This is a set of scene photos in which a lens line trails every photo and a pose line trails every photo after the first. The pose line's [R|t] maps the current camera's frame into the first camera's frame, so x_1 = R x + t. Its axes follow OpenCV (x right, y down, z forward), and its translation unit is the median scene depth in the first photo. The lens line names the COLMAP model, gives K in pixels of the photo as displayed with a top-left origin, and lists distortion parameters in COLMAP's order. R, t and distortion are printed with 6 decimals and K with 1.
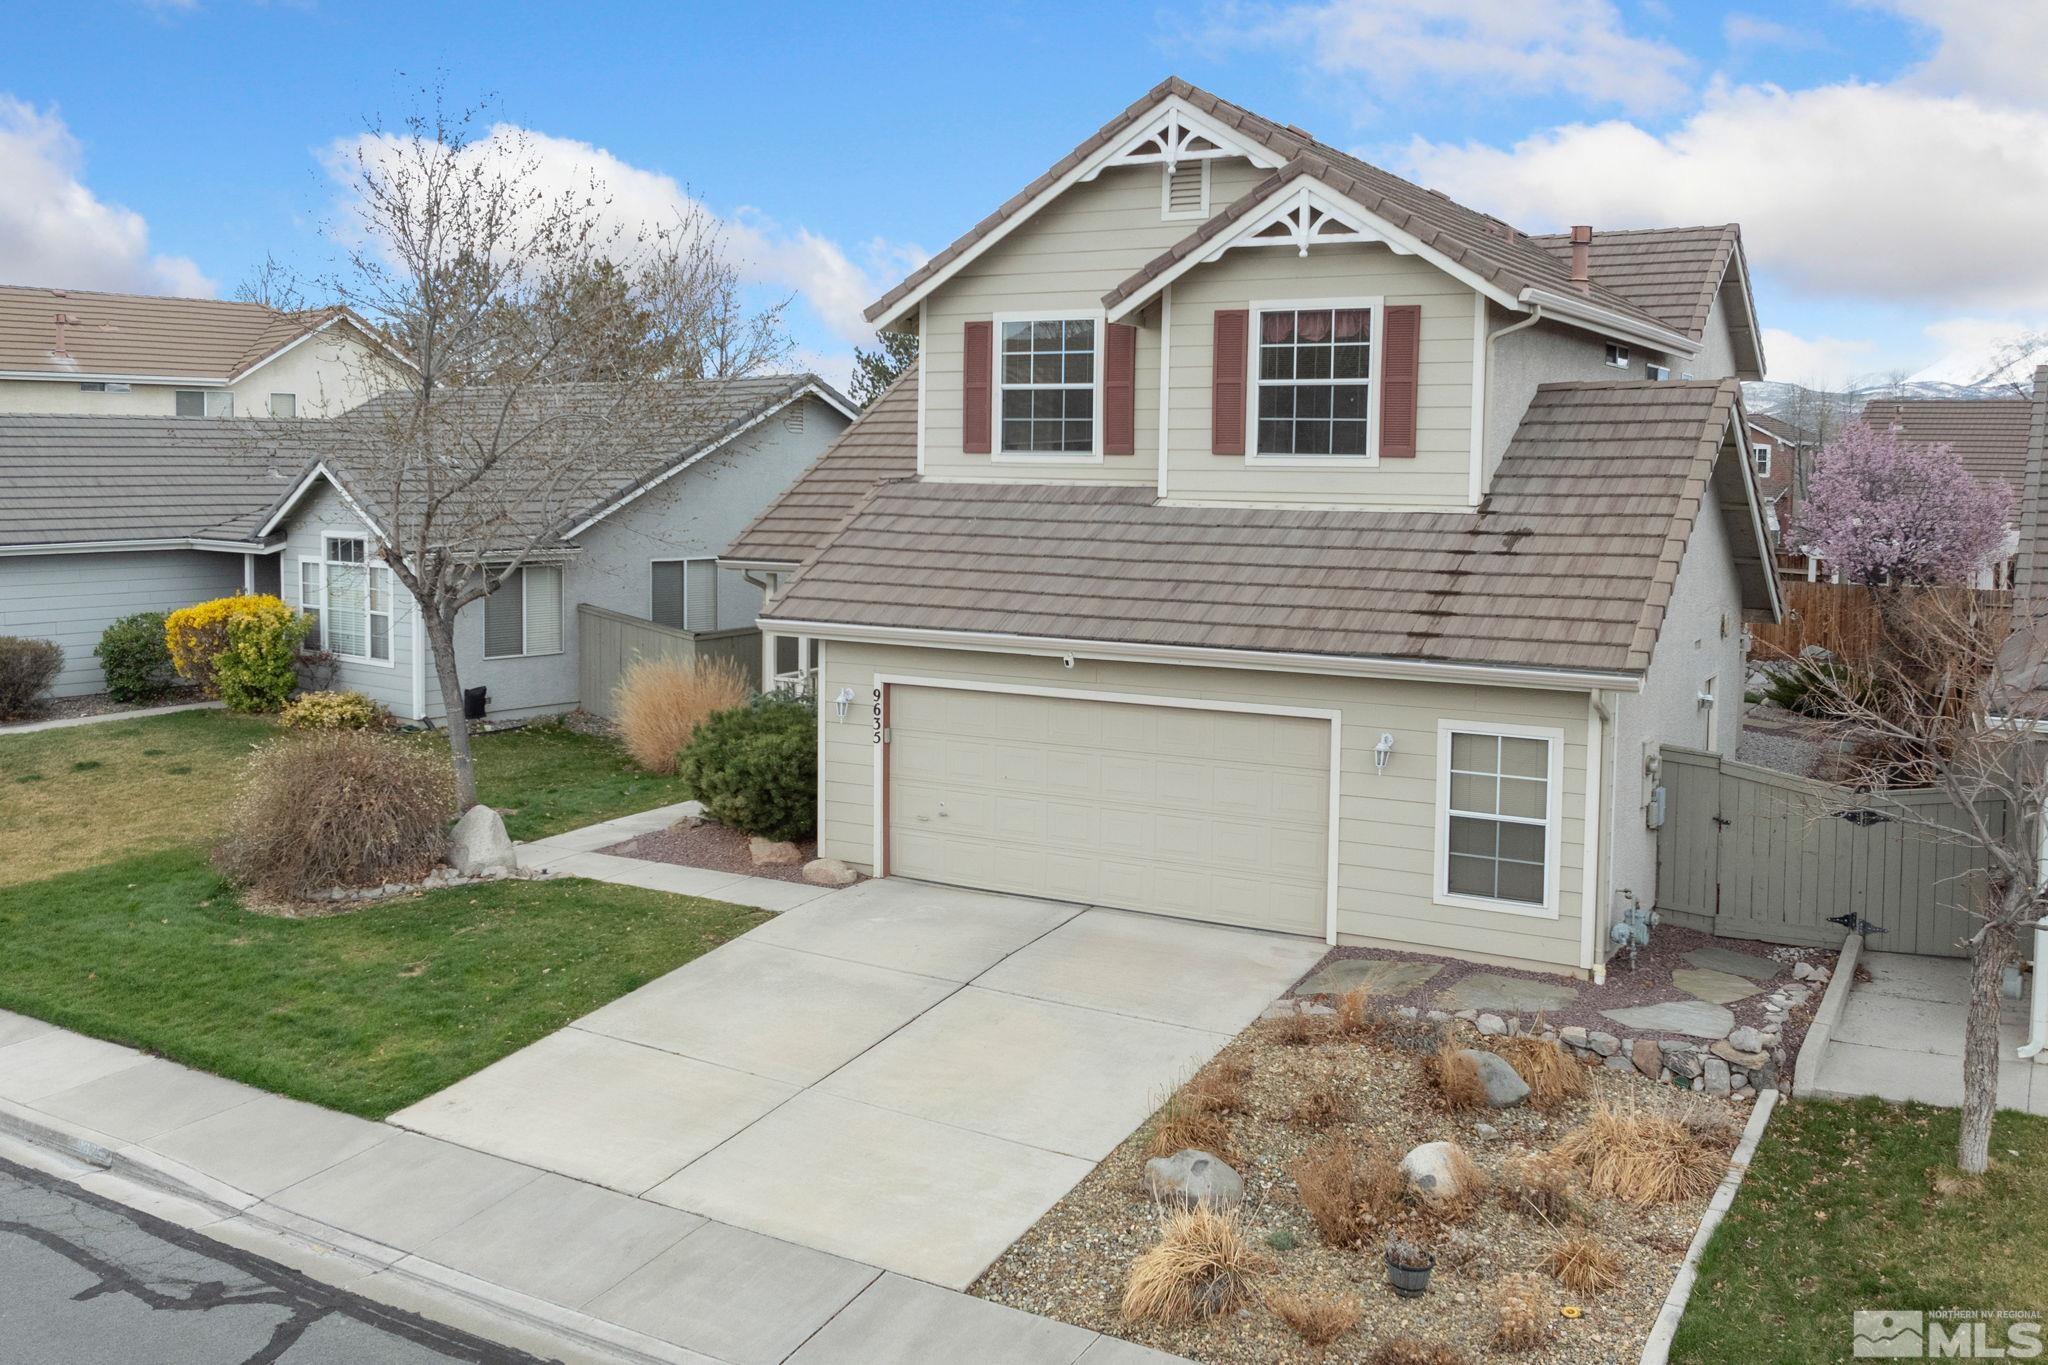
lens RADIAL K [[1774.1, 0, 1020.3], [0, 1774.1, 685.3], [0, 0, 1]] dist [-0.009124, -0.019340]
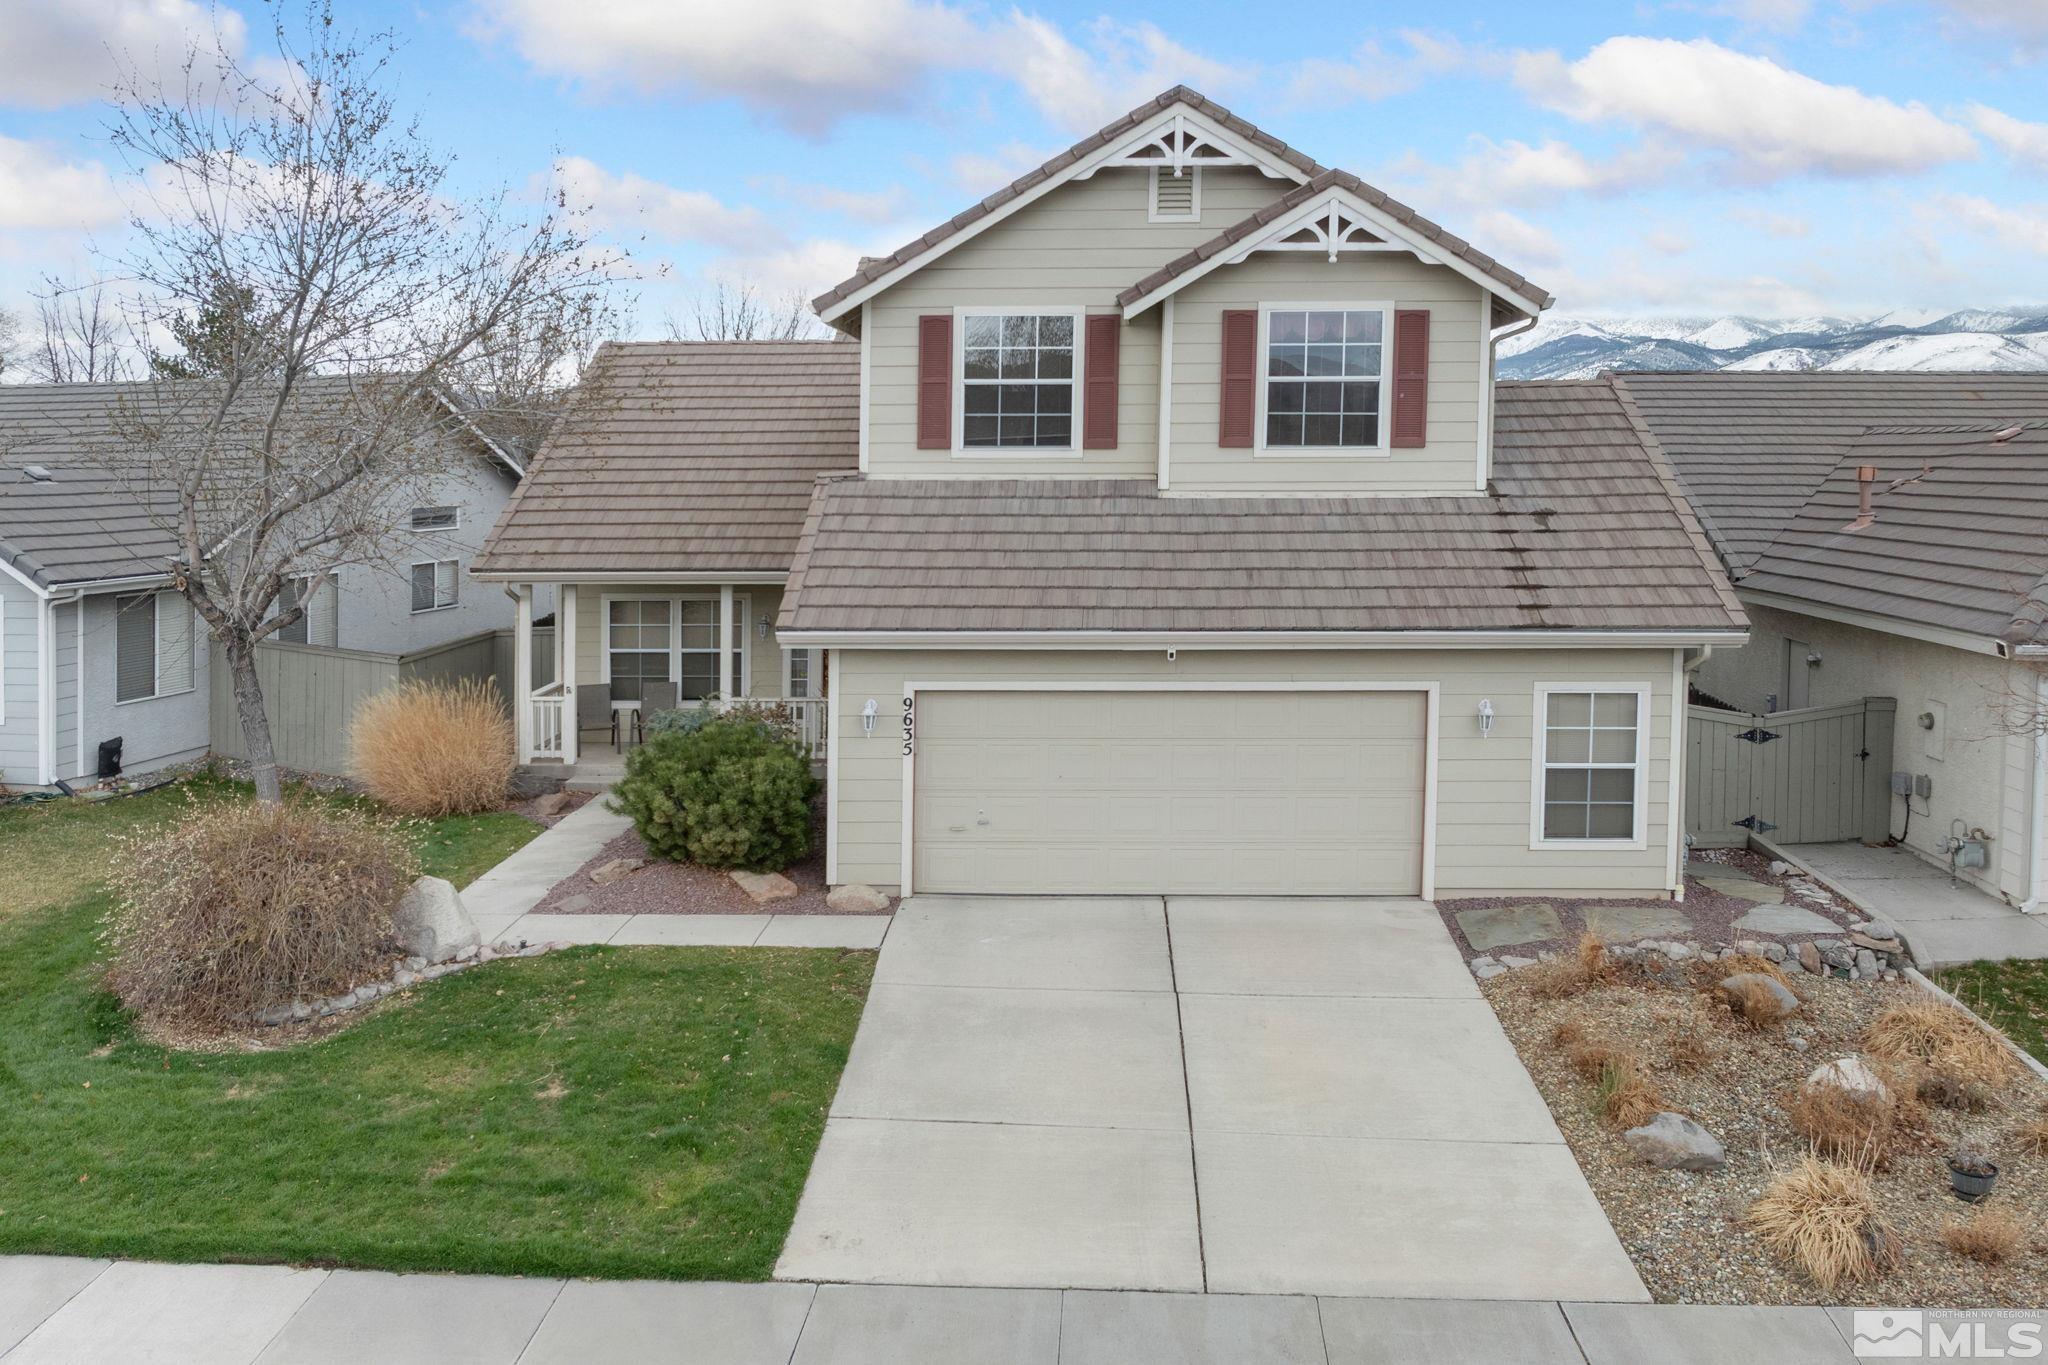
lens RADIAL K [[1614.8, 0, 1028.2], [0, 1614.8, 600.3], [0, 0, 1]] dist [-0.017132, -0.000915]
pose [[0.890231, -0.053308, 0.452379, -0.434922], [0.070637, 0.997271, -0.021489, -0.028574], [-0.449998, 0.051085, 0.891567, 0.213288]]
